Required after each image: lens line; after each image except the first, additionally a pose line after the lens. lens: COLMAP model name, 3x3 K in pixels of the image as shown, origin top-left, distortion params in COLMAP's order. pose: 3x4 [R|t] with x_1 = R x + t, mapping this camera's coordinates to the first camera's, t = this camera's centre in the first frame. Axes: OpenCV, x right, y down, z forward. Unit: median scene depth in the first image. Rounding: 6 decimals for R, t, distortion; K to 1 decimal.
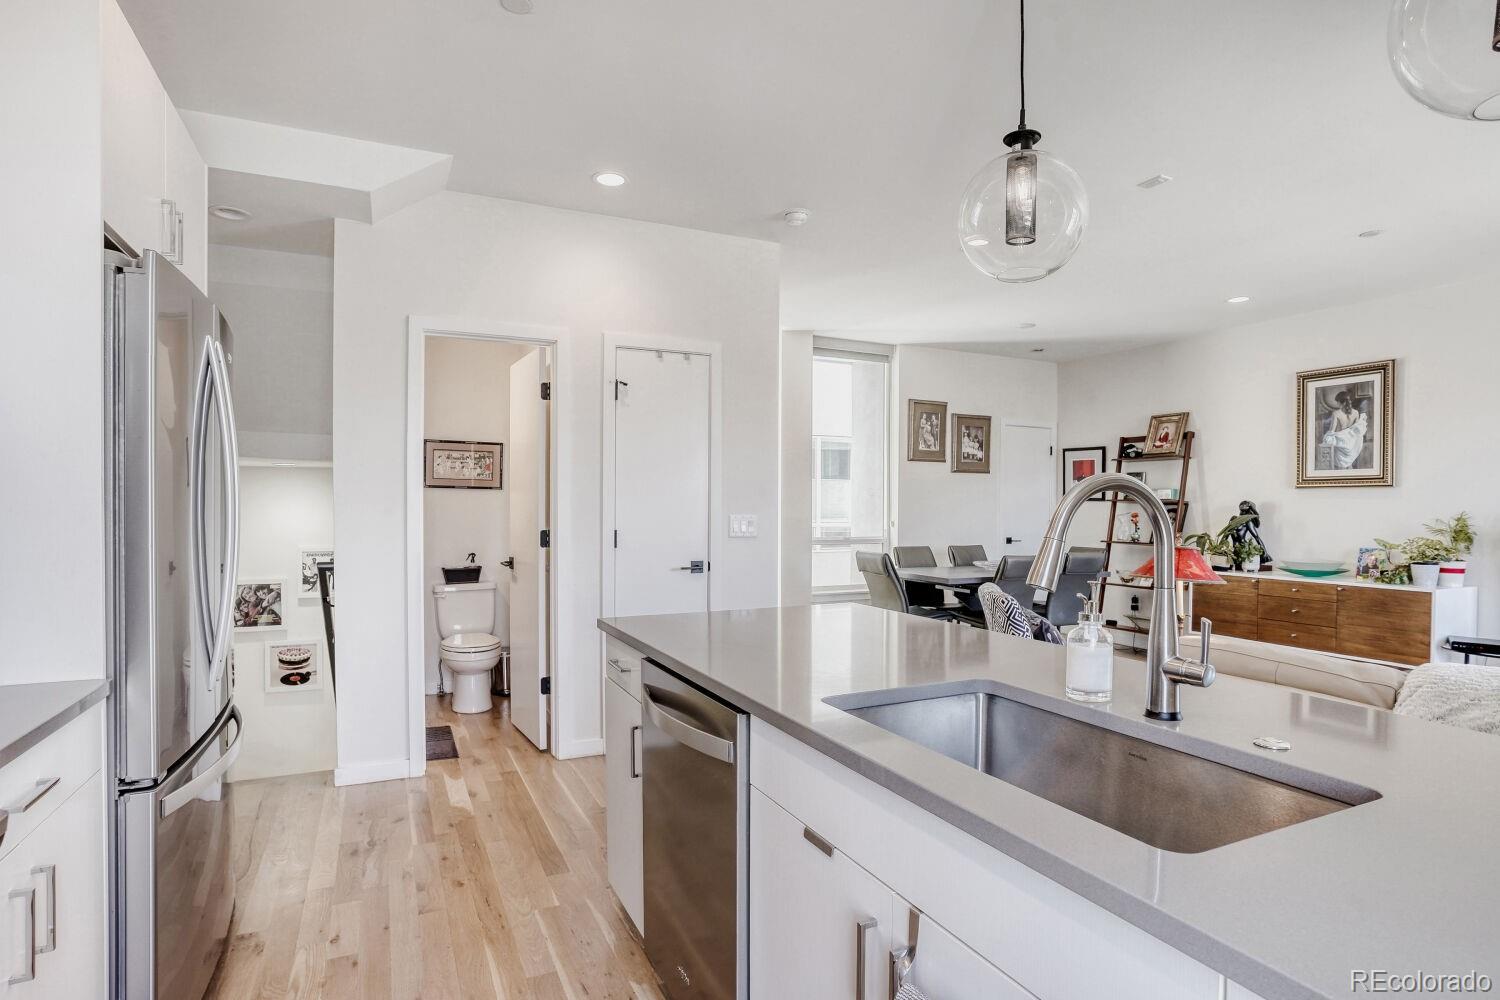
lens RADIAL K [[783.5, 0, 752.4], [0, 783.5, 507.6], [0, 0, 1]] dist [-0.065236, 0.034443]
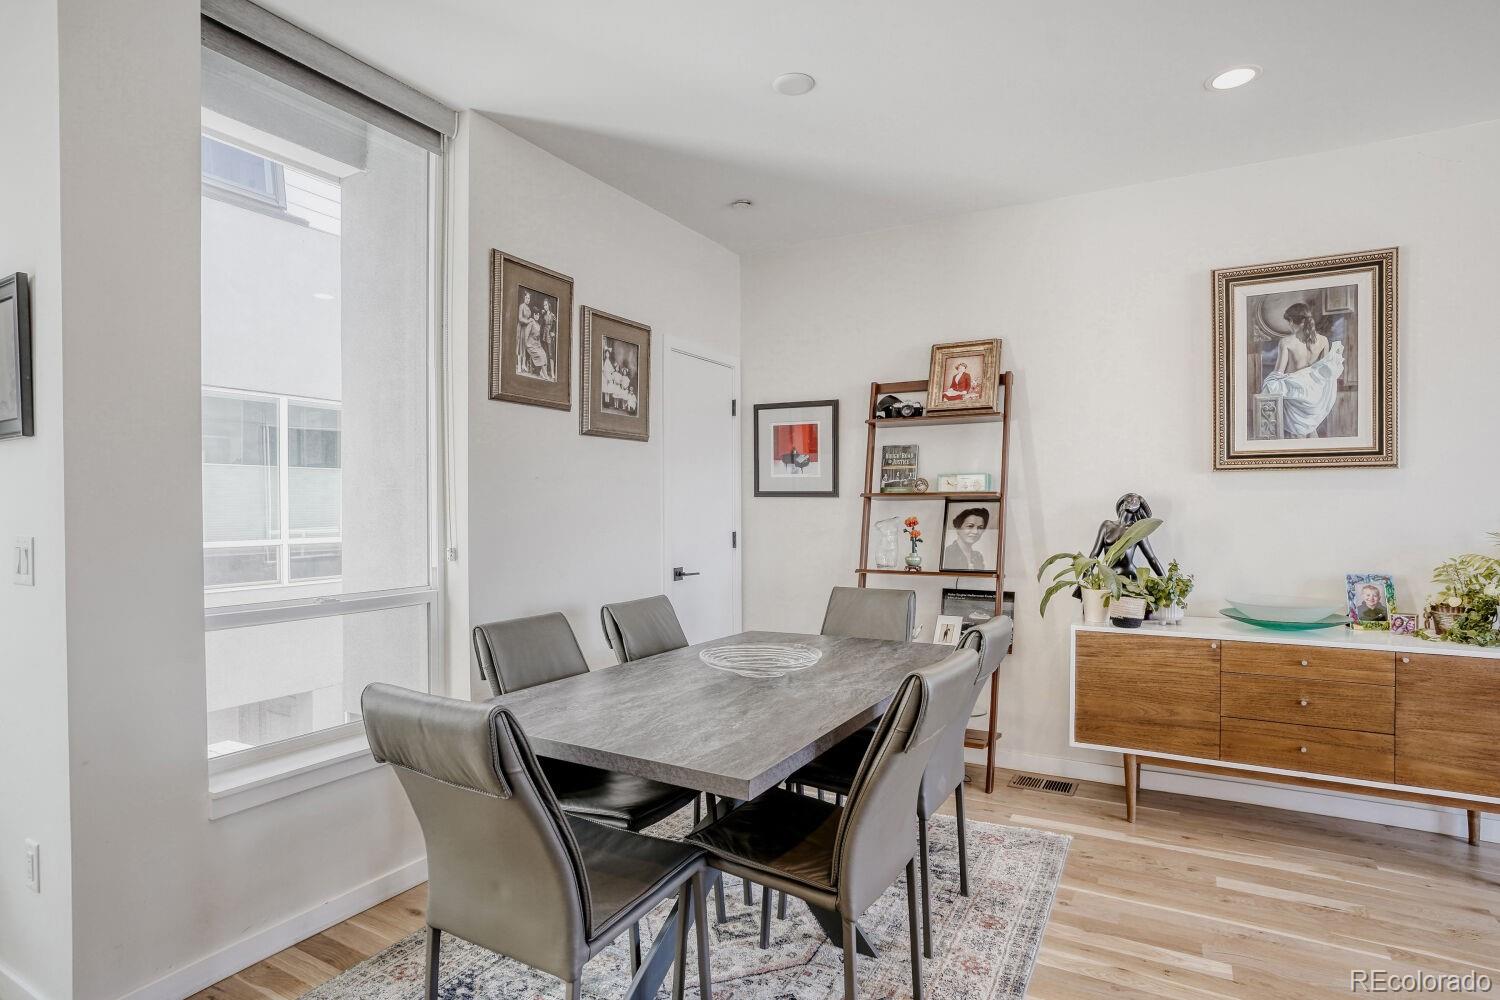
lens RADIAL K [[783.5, 0, 742.6], [0, 783.5, 514.6], [0, 0, 1]] dist [-0.065236, 0.034443]
pose [[0.822365, -0.013425, 0.568801, 0.092993], [0.010024, 0.999908, 0.009109, -0.001658], [-0.568872, -0.001789, 0.822424, 0.732415]]
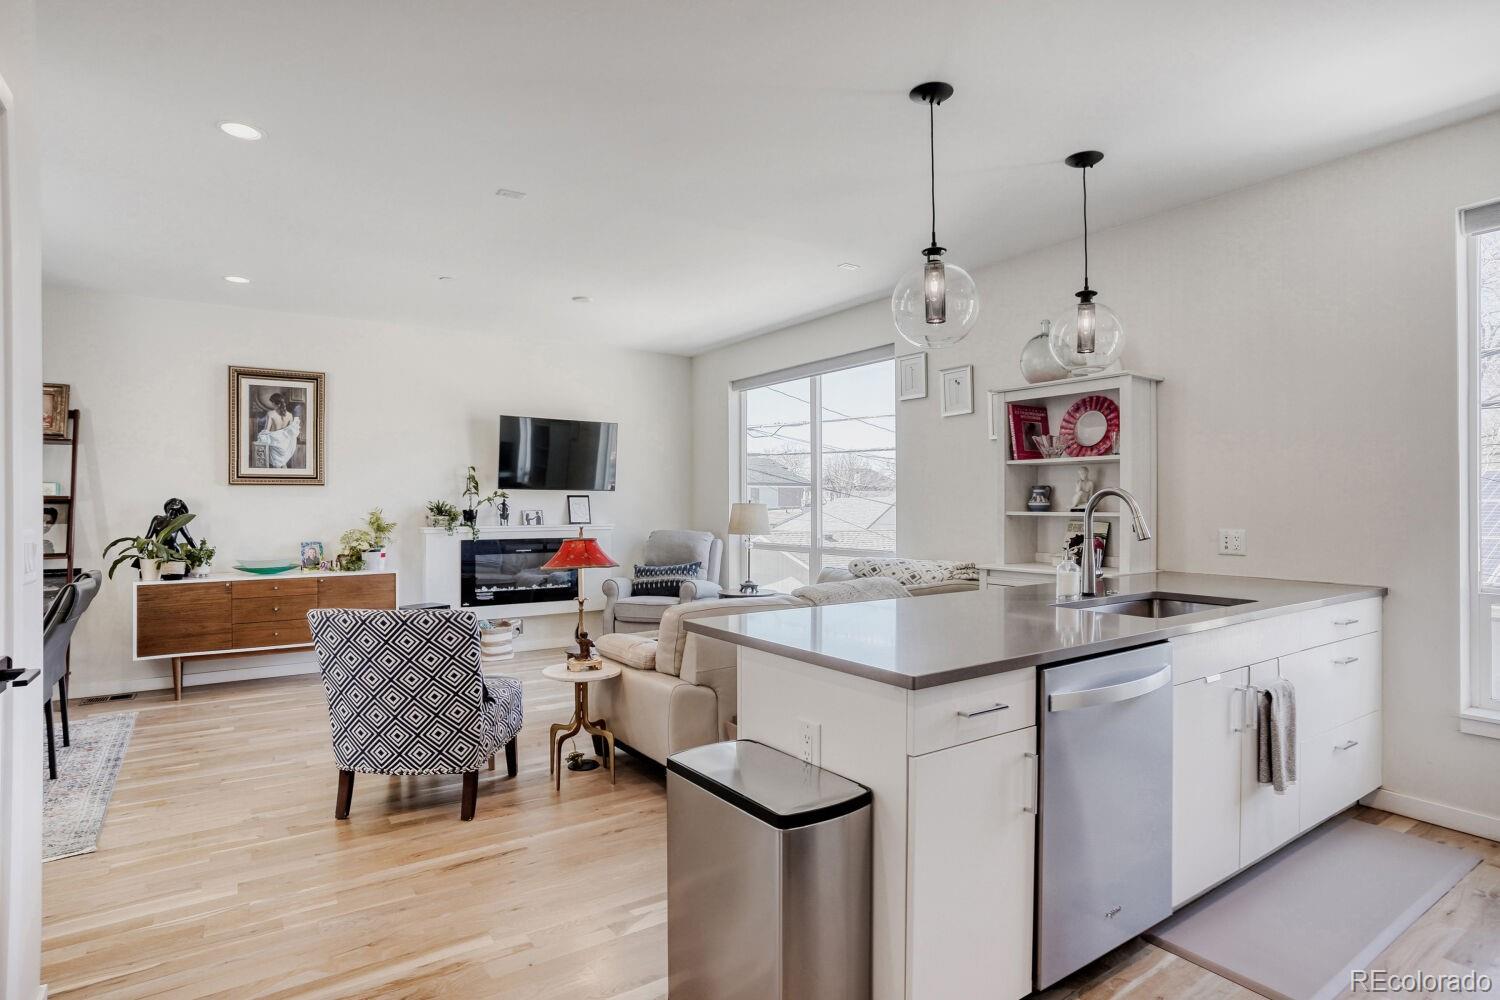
lens RADIAL K [[783.5, 0, 740.2], [0, 783.5, 499.6], [0, 0, 1]] dist [-0.065236, 0.034443]
pose [[-0.142721, -0.004578, 0.989752, -0.339474], [0.005342, 0.999971, 0.005395, -0.009122], [-0.989749, 0.006058, -0.142692, 0.503101]]
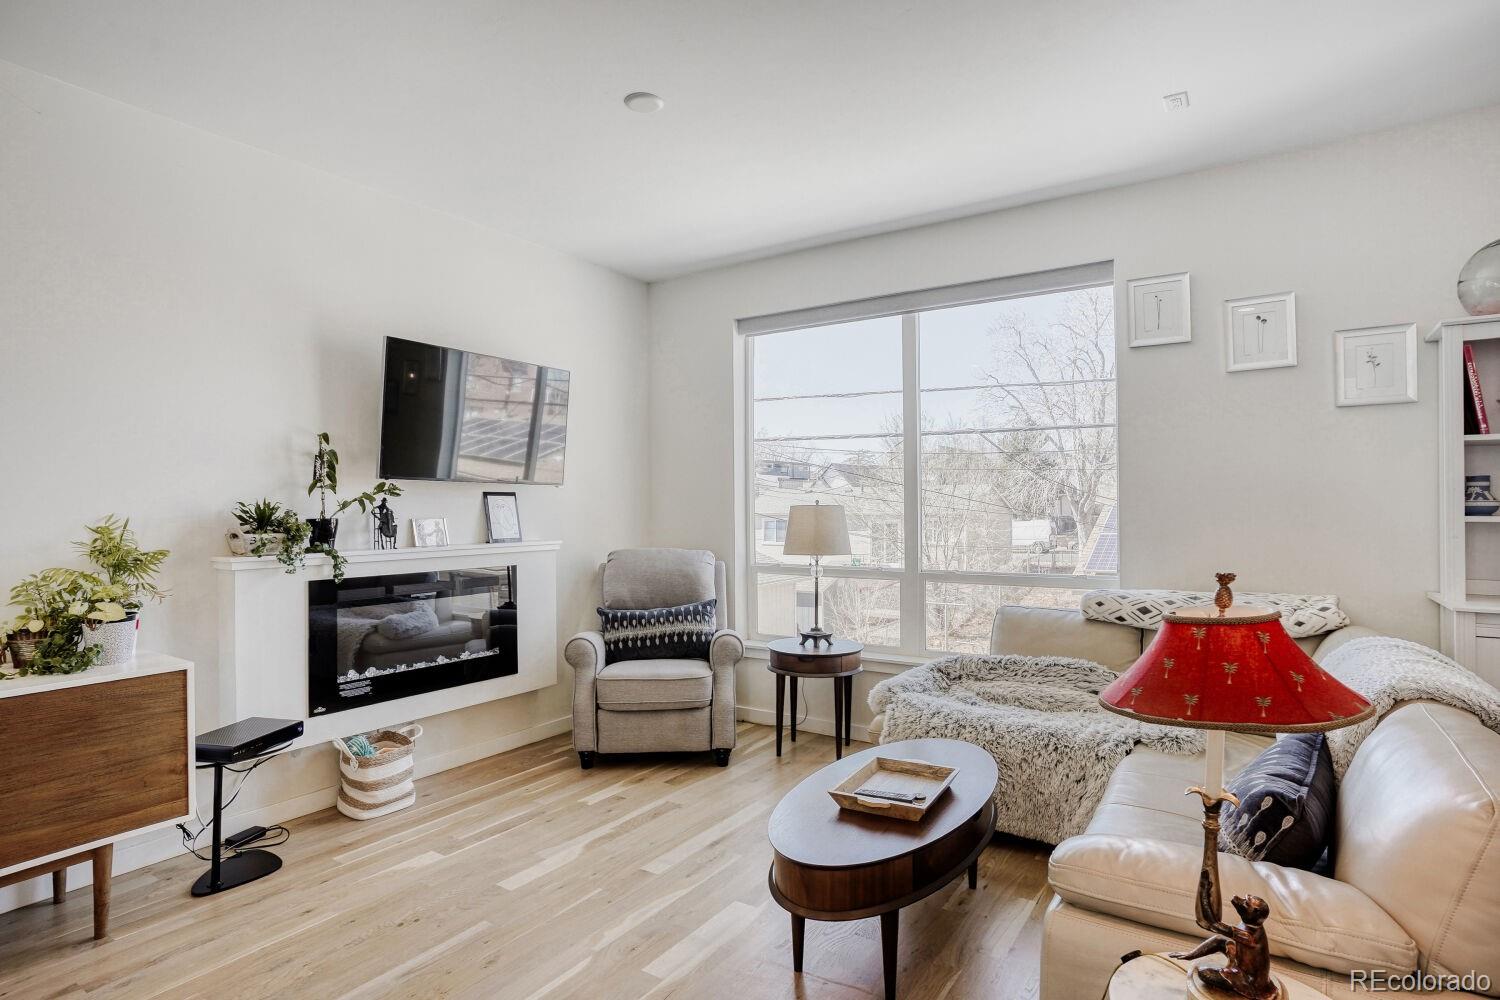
lens RADIAL K [[783.5, 0, 737.2], [0, 783.5, 504.8], [0, 0, 1]] dist [-0.065236, 0.034443]
pose [[-0.502794, -0.007635, 0.864373, 0.197956], [0.002176, 0.999947, 0.010098, -0.005549], [-0.864404, 0.006958, -0.502751, 0.750982]]
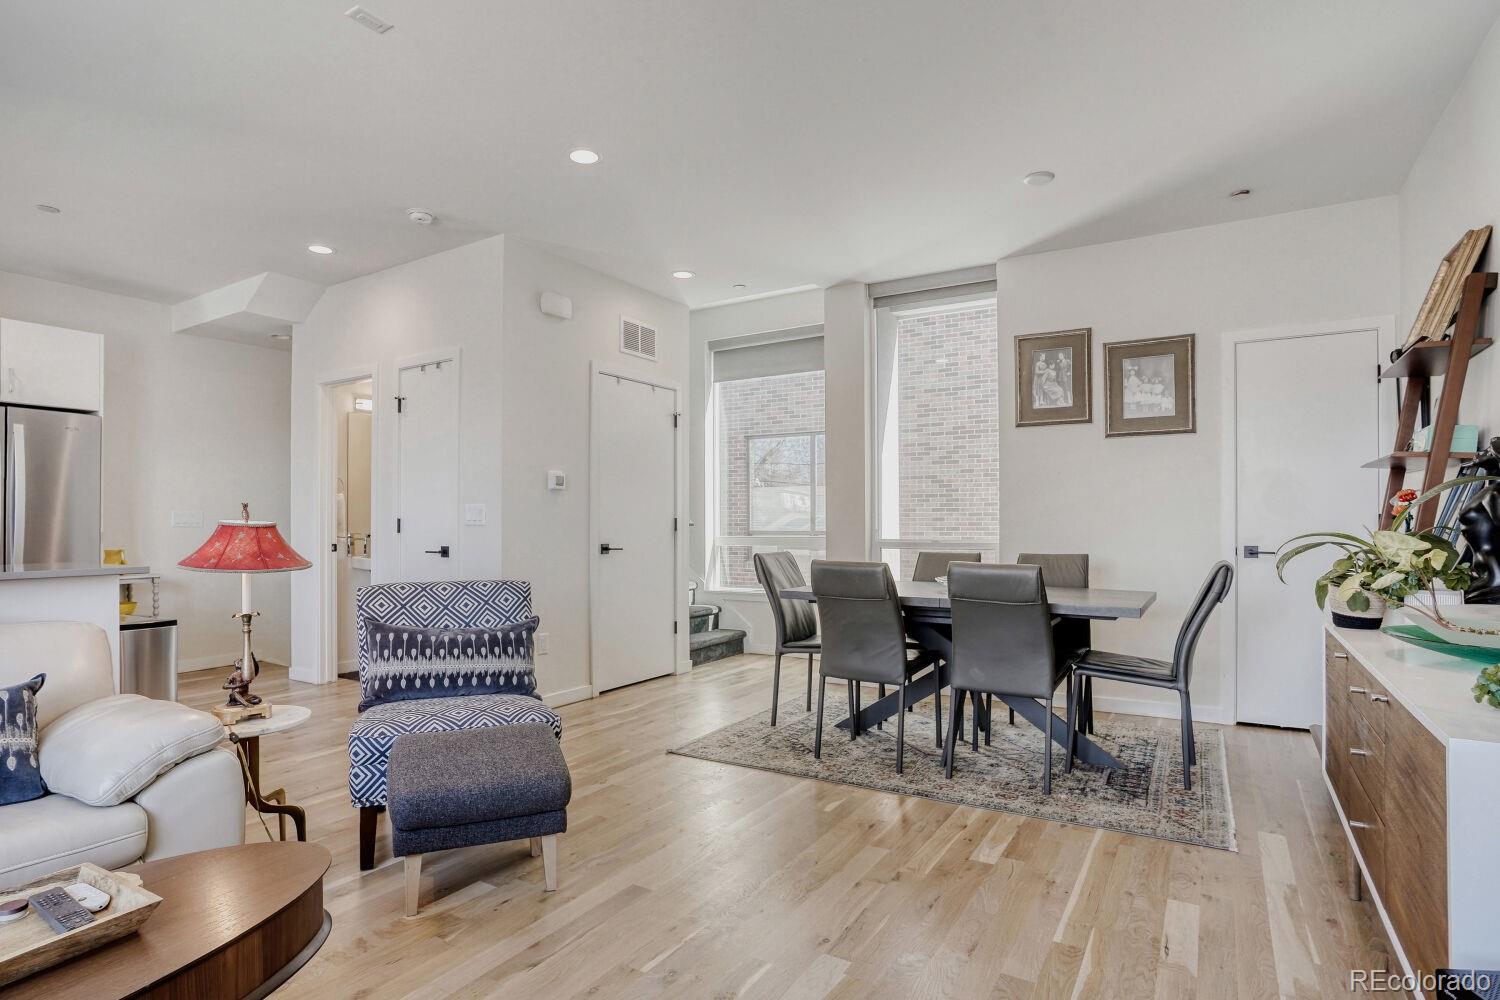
lens RADIAL K [[783.5, 0, 740.6], [0, 783.5, 498.5], [0, 0, 1]] dist [-0.065236, 0.034443]
pose [[0.552576, -0.026150, -0.833052, 0.780358], [0.005970, 0.999606, -0.027418, 0.023804], [0.833441, 0.010177, 0.552515, 0.535455]]
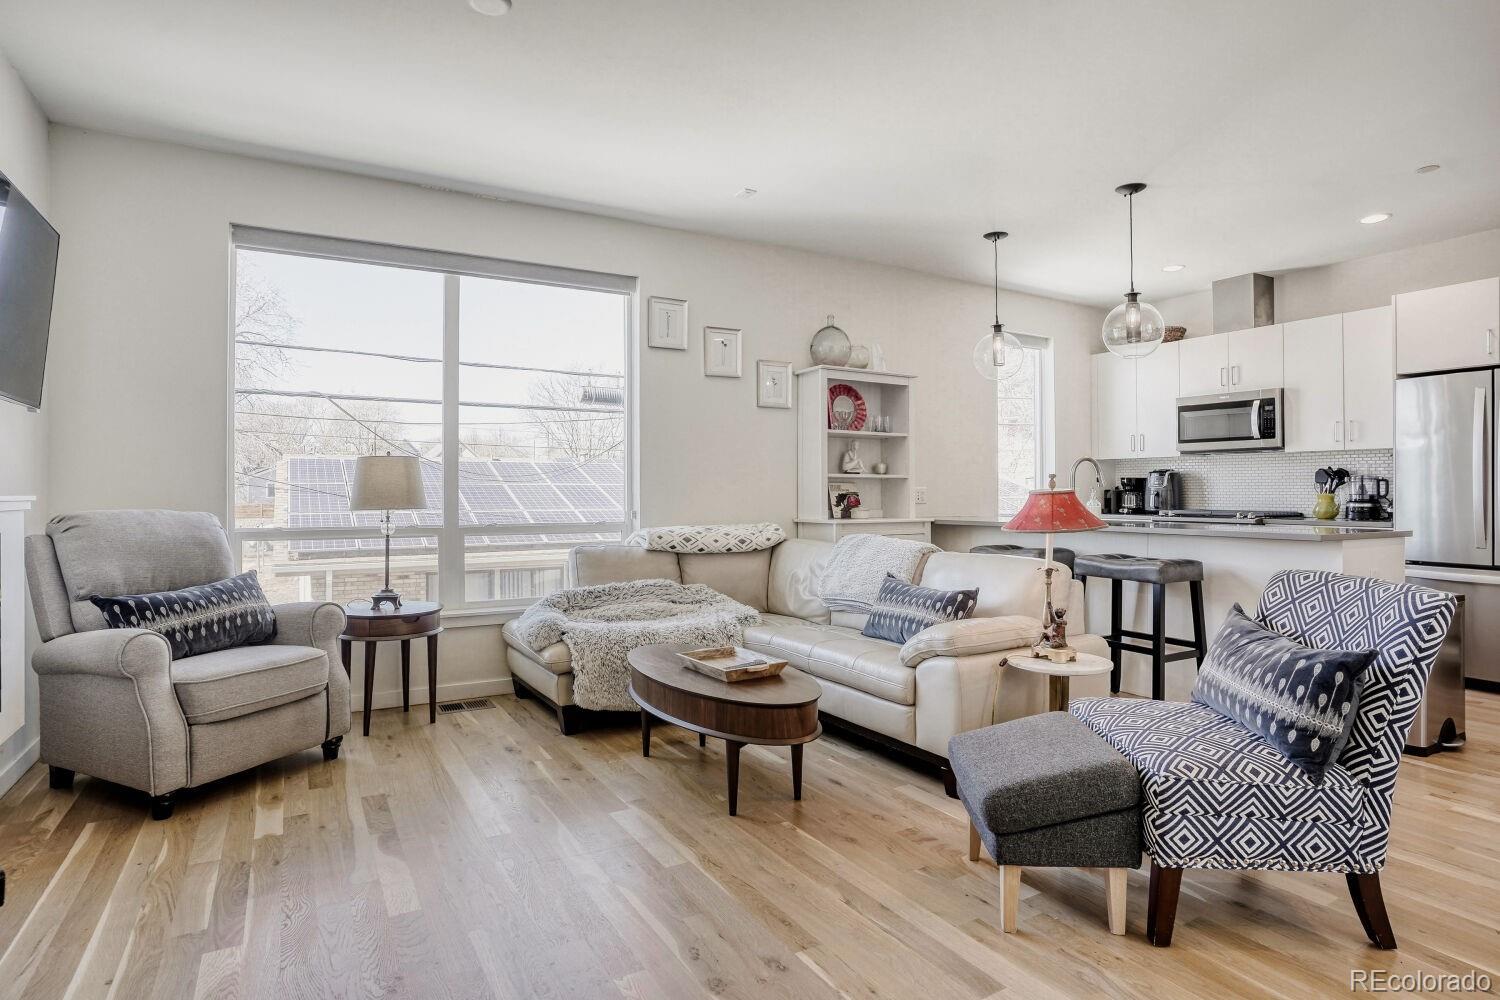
lens RADIAL K [[783.5, 0, 725.5], [0, 783.5, 492.5], [0, 0, 1]] dist [-0.065236, 0.034443]
pose [[-0.998876, -0.012285, -0.045774, 0.523161], [-0.012452, 0.999917, 0.003363, 0.026433], [0.045729, 0.003929, -0.998946, 0.999198]]
